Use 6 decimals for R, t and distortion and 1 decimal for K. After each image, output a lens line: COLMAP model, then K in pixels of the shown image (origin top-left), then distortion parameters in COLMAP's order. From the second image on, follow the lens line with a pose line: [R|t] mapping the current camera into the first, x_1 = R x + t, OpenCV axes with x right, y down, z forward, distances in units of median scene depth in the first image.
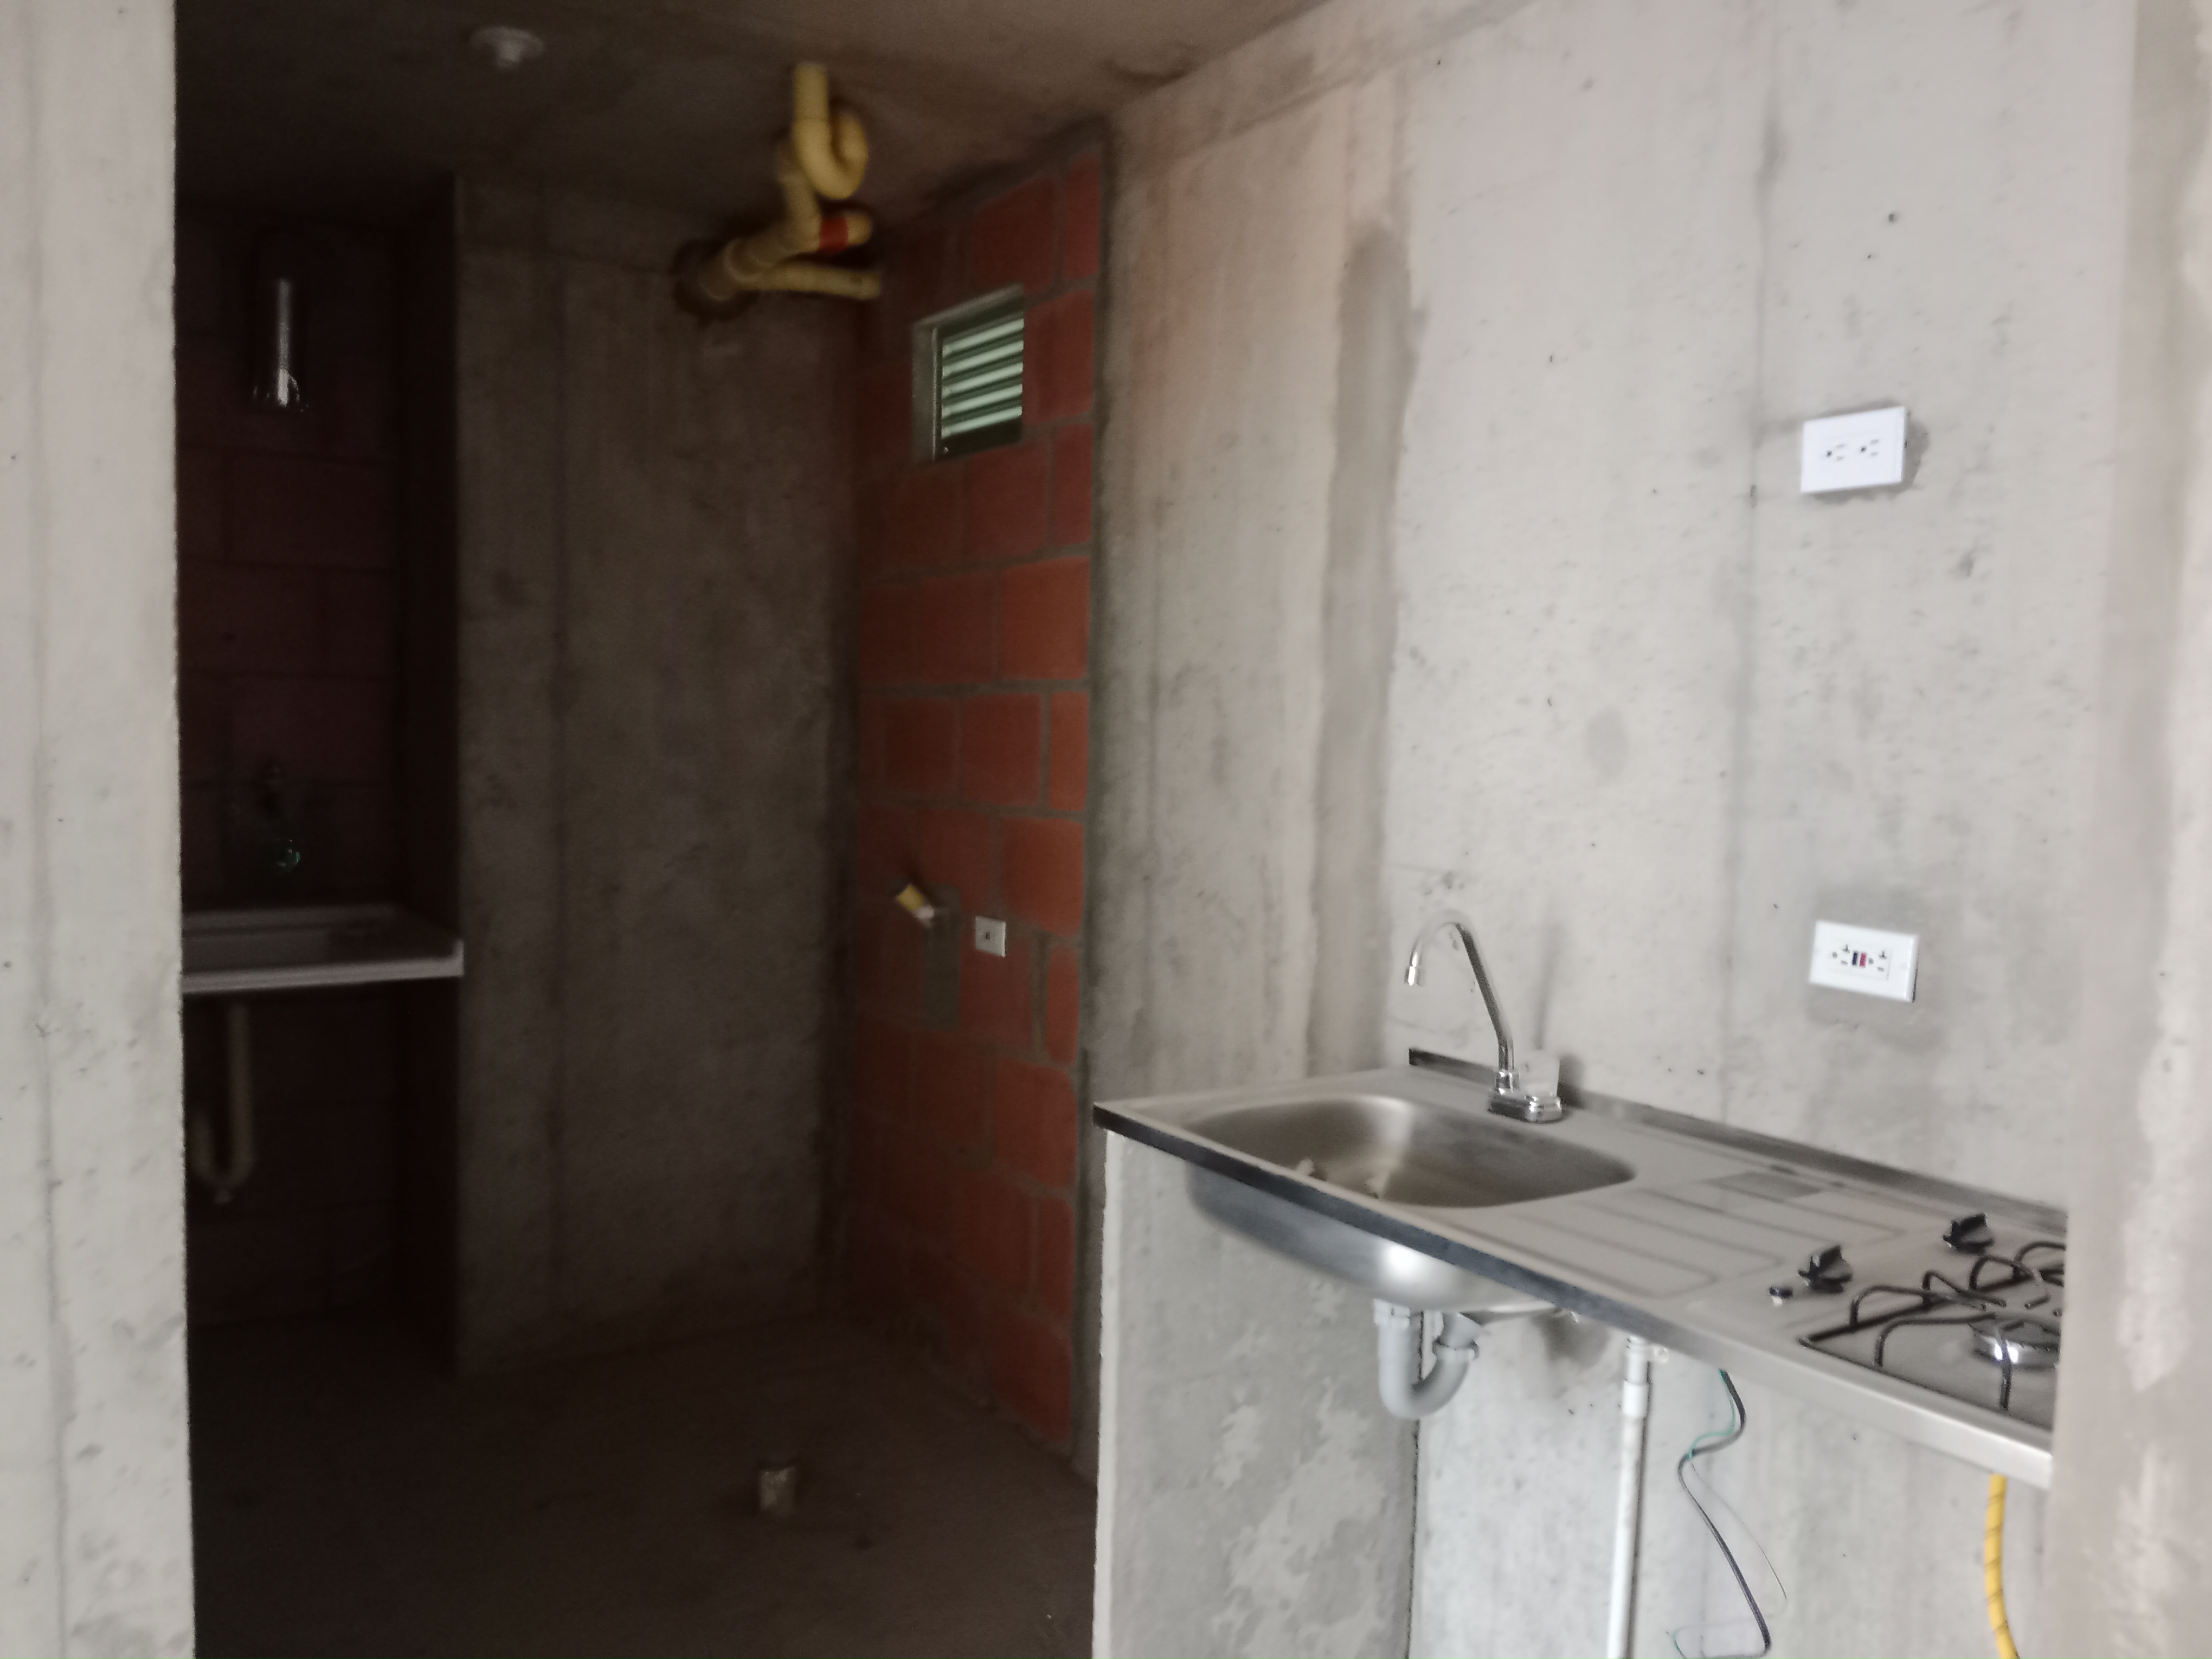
lens RADIAL K [[1694.9, 0, 1099.9], [0, 1694.9, 815.4], [0, 0, 1]] dist [0.095822, -0.172195]
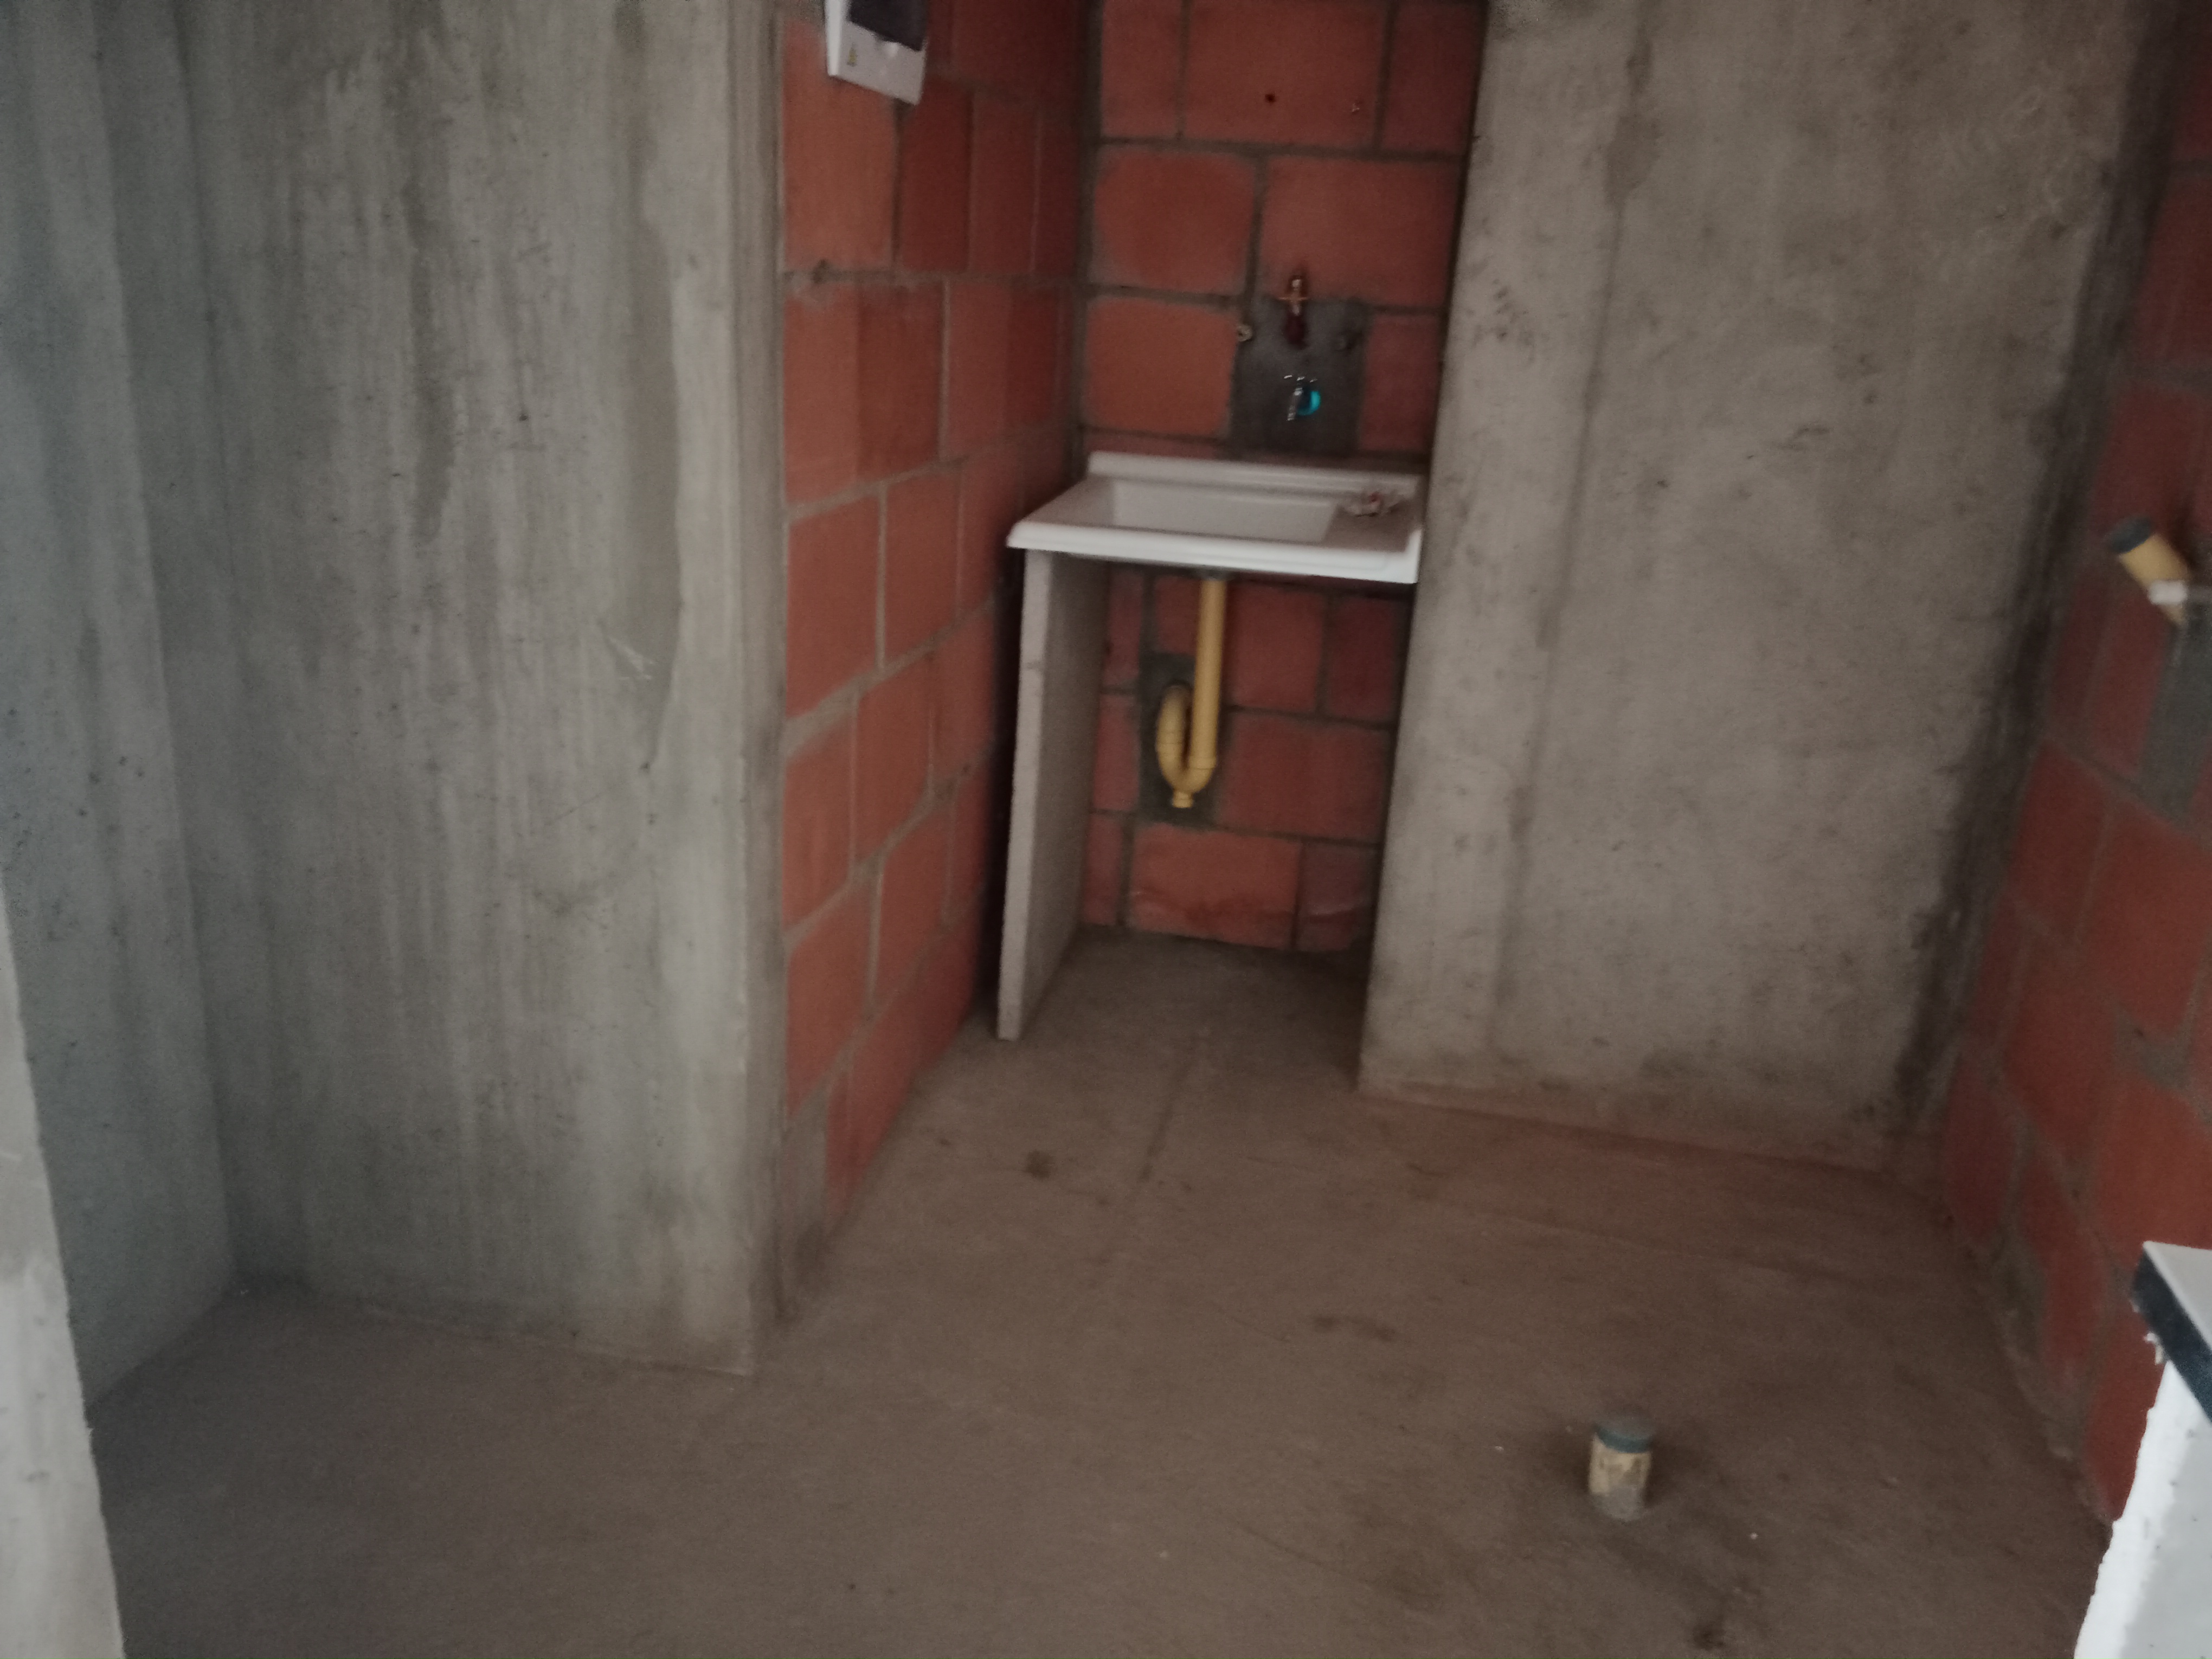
lens RADIAL K [[1694.9, 0, 1099.9], [0, 1694.9, 815.4], [0, 0, 1]] dist [0.095822, -0.172195]
pose [[0.708952, 0.238564, -0.663682, 0.028996], [-0.083413, 0.962809, 0.256984, 0.014871], [0.700307, -0.126830, 0.702485, 0.373571]]
